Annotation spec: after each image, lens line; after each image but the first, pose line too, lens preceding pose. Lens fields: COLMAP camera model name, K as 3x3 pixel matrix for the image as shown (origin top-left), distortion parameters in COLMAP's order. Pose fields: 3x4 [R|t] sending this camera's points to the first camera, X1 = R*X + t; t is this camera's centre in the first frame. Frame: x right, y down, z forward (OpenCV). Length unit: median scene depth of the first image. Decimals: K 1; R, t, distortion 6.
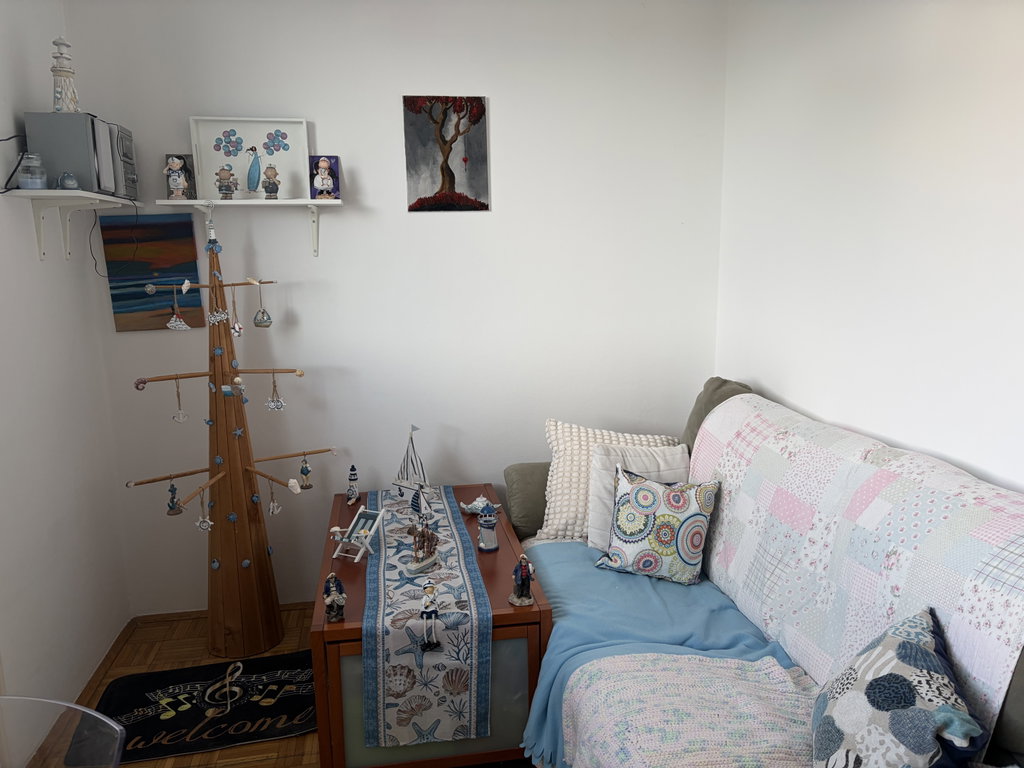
lens RADIAL K [[770.4, 0, 514.4], [0, 770.4, 389.3], [0, 0, 1]] dist [0.032476, -0.035120]
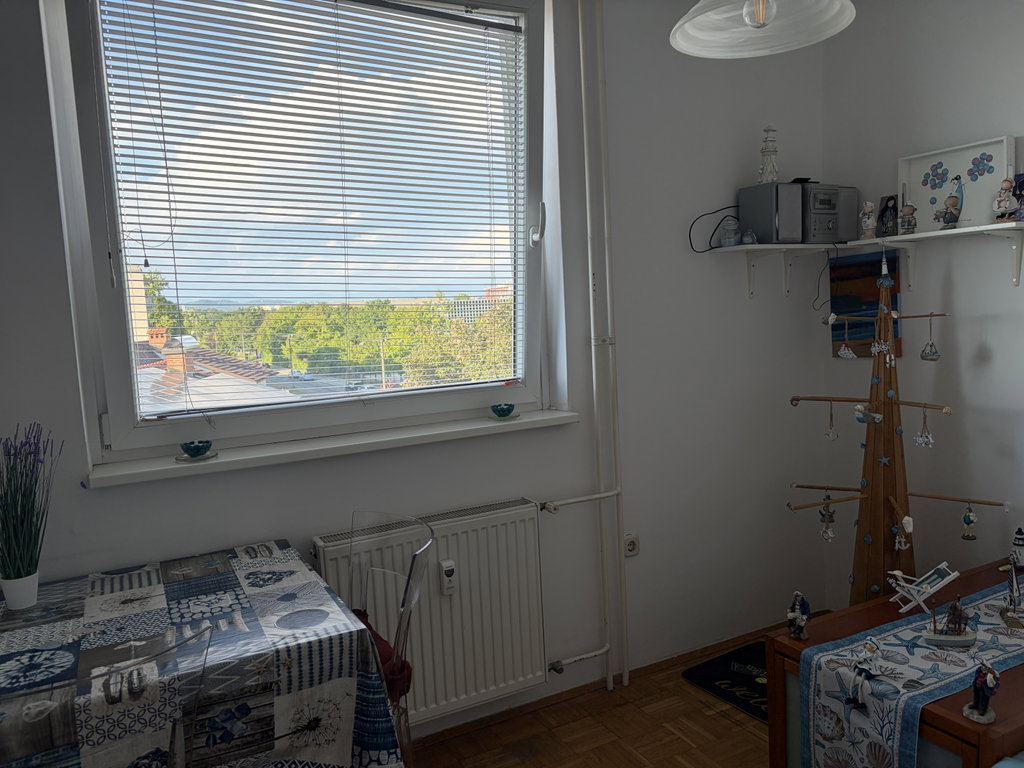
lens RADIAL K [[770.4, 0, 512.7], [0, 770.4, 390.0], [0, 0, 1]] dist [0.032476, -0.035120]
pose [[0.312339, 0.097923, -0.944910, 0.475407], [-0.128316, 0.989906, 0.060172, -0.037418], [0.941265, 0.102453, 0.321752, 0.206664]]
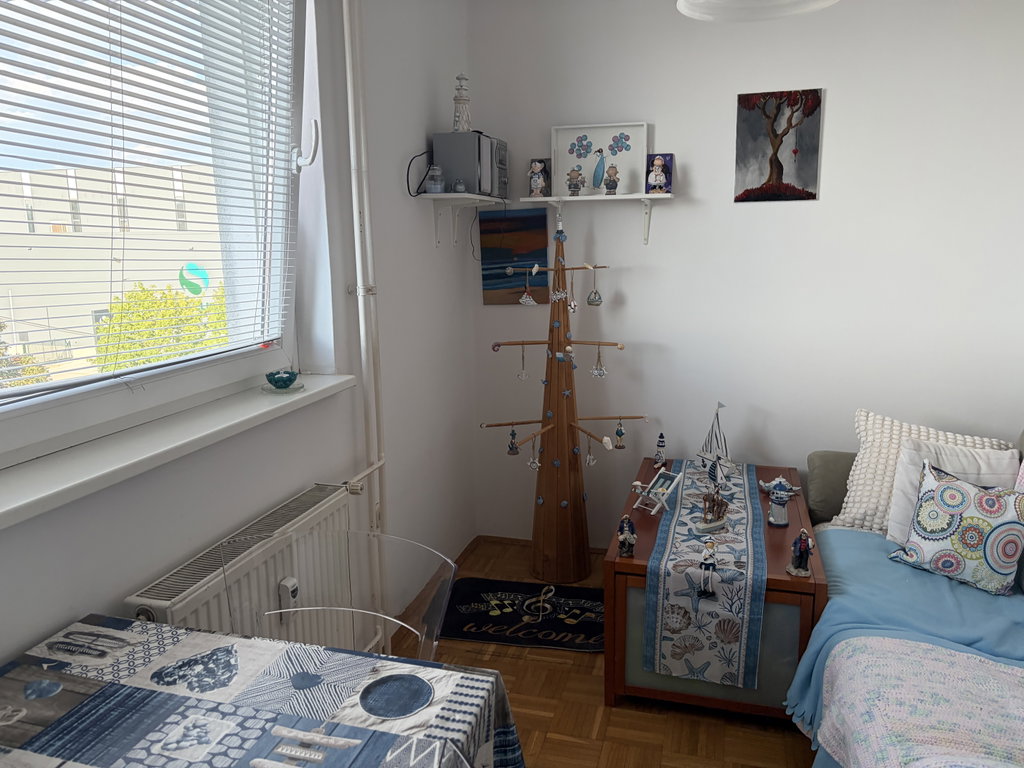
lens RADIAL K [[770.4, 0, 507.9], [0, 770.4, 381.3], [0, 0, 1]] dist [0.032476, -0.035120]
pose [[0.899625, 0.083586, -0.428588, 0.067922], [-0.079952, 0.996446, 0.026511, 0.014002], [0.429281, 0.010417, 0.903111, -0.107738]]
